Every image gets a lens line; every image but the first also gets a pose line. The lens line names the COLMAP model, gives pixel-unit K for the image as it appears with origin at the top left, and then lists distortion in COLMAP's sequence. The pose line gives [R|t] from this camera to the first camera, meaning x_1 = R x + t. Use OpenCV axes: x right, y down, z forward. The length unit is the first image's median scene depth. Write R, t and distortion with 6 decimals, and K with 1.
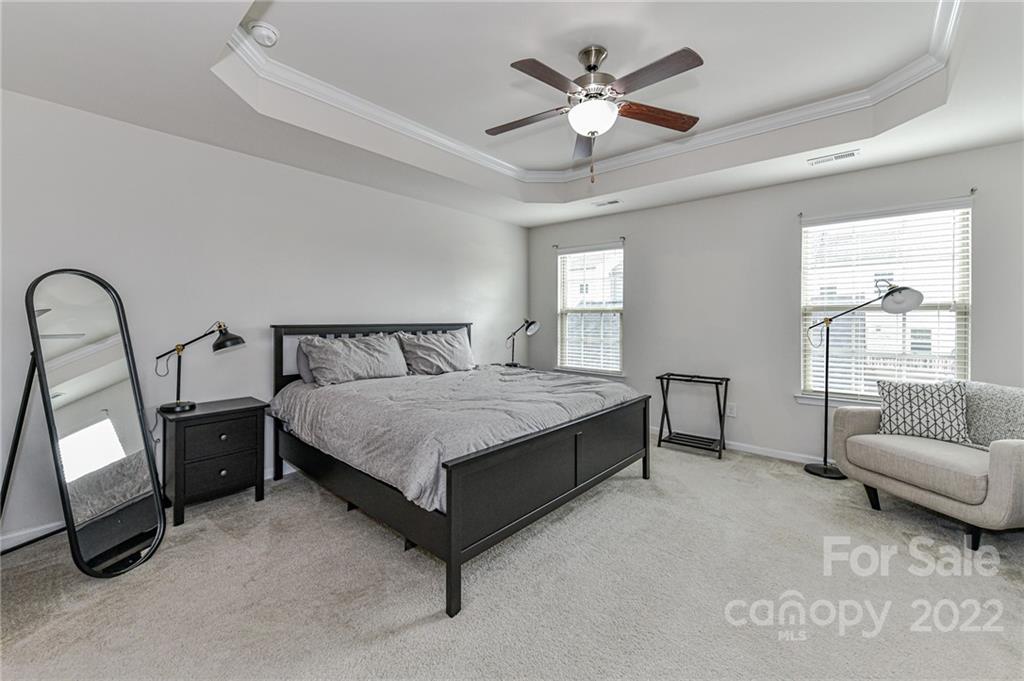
lens RADIAL K [[409.1, 0, 506.8], [0, 409.1, 318.3], [0, 0, 1]] dist [0.000476, 0.000001]
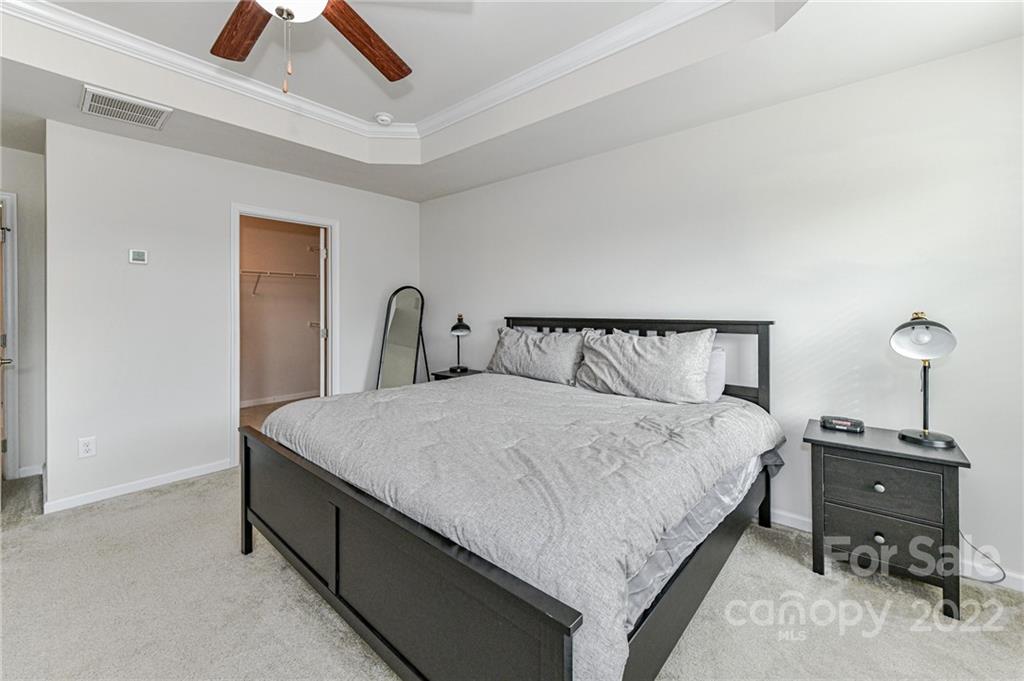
lens RADIAL K [[409.1, 0, 506.8], [0, 409.1, 318.3], [0, 0, 1]] dist [0.000476, 0.000001]
pose [[-0.008204, 0.014278, -0.999864, 0.510434], [-0.006727, 0.999875, 0.014334, 0.003997], [0.999944, 0.006844, -0.008107, 0.852328]]
